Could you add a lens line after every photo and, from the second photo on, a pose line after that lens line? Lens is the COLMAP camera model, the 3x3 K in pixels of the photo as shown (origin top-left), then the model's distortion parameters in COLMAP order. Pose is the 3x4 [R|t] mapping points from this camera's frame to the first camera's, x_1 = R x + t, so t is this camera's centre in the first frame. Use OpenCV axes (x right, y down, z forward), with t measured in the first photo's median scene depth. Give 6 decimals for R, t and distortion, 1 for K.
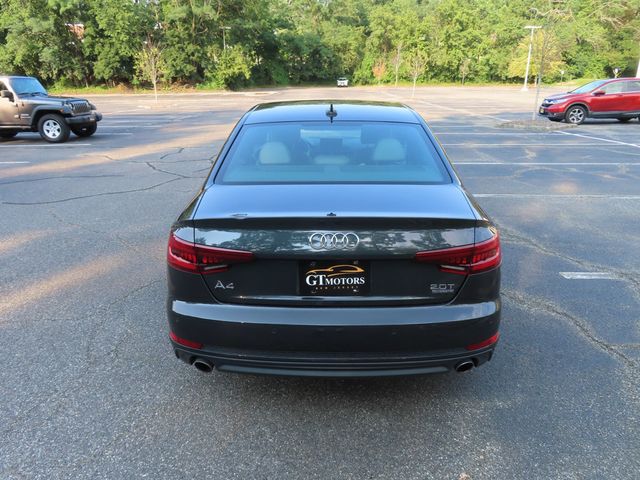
lens RADIAL K [[439.1, 0, 320.4], [0, 439.1, 238.8], [0, 0, 1]] dist [-0.012364, 0.010592]
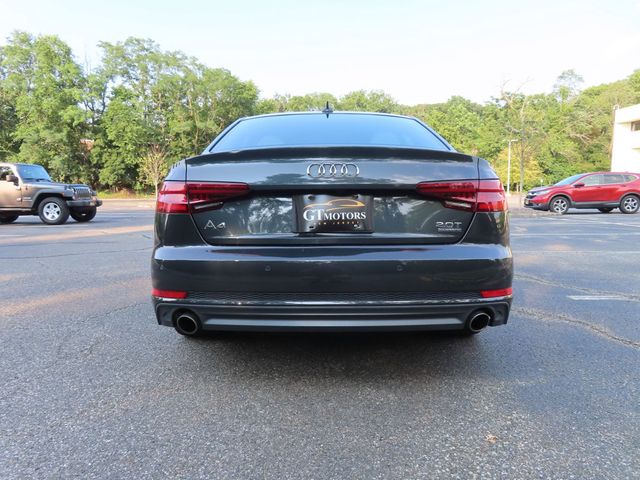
lens RADIAL K [[439.1, 0, 320.3], [0, 439.1, 244.6], [0, 0, 1]] dist [-0.012364, 0.010592]
pose [[0.999908, -0.002578, 0.013314, -0.005810], [0.005516, 0.974183, -0.225694, 0.229063], [-0.012389, 0.225746, 0.974107, 0.062663]]
